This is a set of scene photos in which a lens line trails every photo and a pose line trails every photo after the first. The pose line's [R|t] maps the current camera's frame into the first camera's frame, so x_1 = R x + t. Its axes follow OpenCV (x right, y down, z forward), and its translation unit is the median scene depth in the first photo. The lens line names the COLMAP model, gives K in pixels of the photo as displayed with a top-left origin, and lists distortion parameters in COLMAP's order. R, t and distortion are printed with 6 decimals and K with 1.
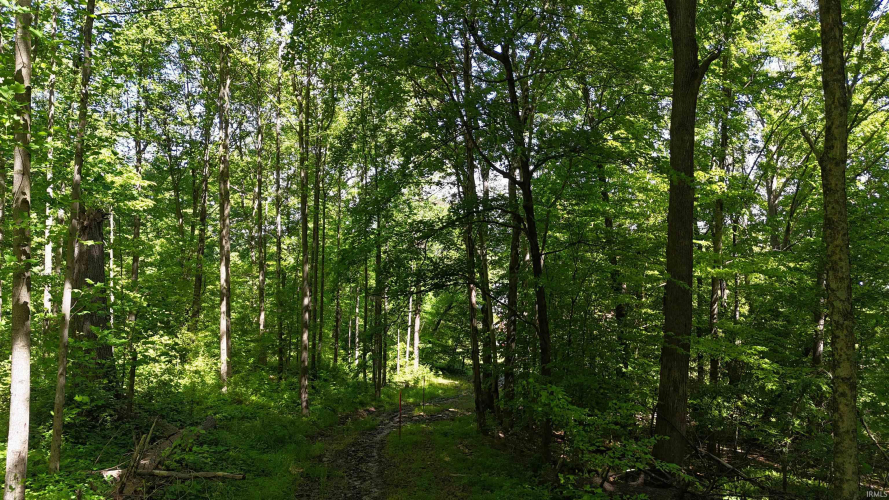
lens RADIAL K [[658.4, 0, 442.9], [0, 658.4, 249.2], [0, 0, 1]] dist [0.073541, -0.065455]
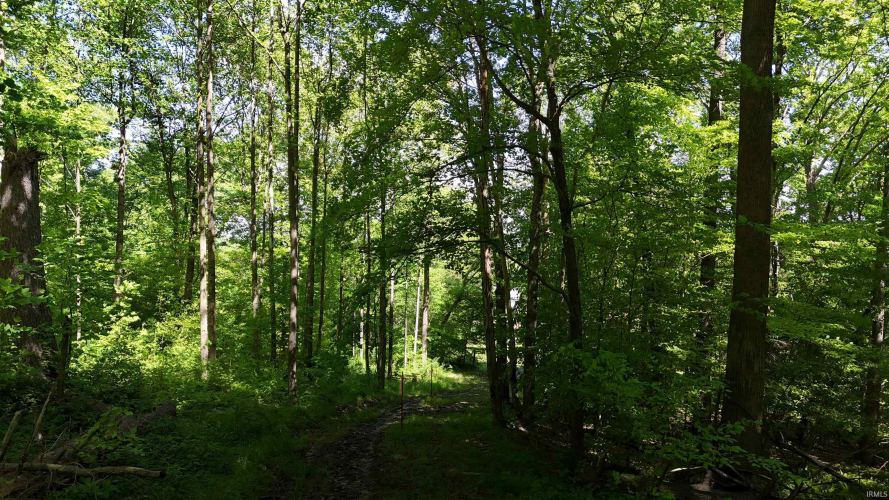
lens RADIAL K [[658.4, 0, 445.6], [0, 658.4, 249.3], [0, 0, 1]] dist [0.073541, -0.065455]
pose [[0.999937, 0.000927, -0.011149, 0.000196], [-0.000937, 0.999999, -0.000894, 0.043346], [0.011148, 0.000904, 0.999937, 0.122220]]
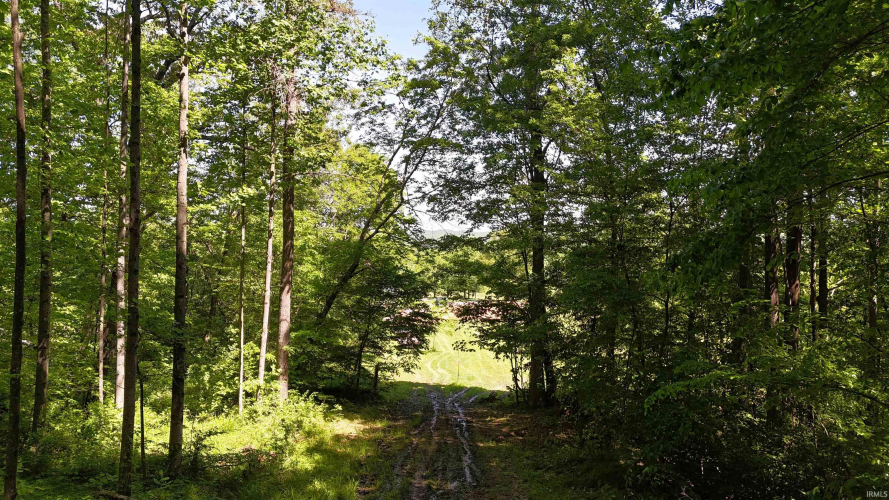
lens RADIAL K [[658.4, 0, 442.3], [0, 658.4, 247.0], [0, 0, 1]] dist [0.073541, -0.065455]
pose [[0.981431, 0.002504, 0.191800, -0.045218], [-0.001646, 0.999988, -0.004637, 0.176469], [-0.191809, 0.004235, 0.981423, 1.193401]]
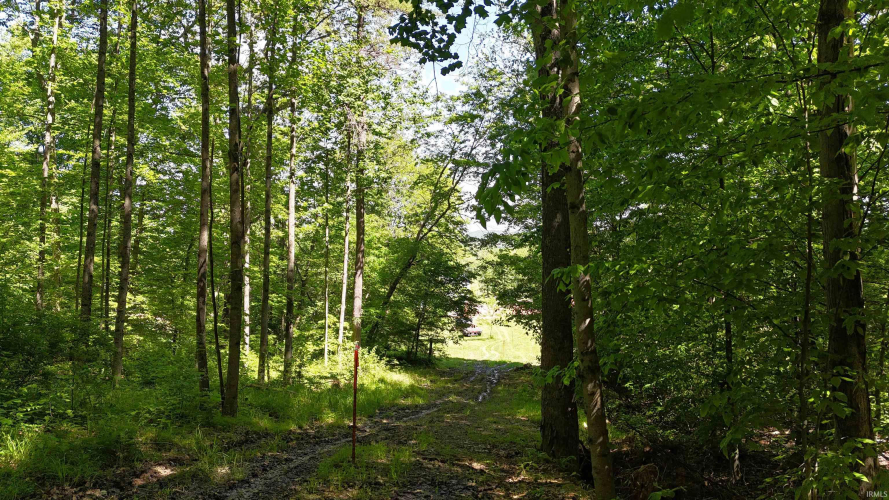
lens RADIAL K [[658.4, 0, 447.1], [0, 658.4, 251.1], [0, 0, 1]] dist [0.073541, -0.065455]
pose [[0.996279, 0.001068, 0.086181, -0.021414], [-0.001194, 0.999998, 0.001409, 0.187673], [-0.086179, -0.001507, 0.996279, 0.882650]]
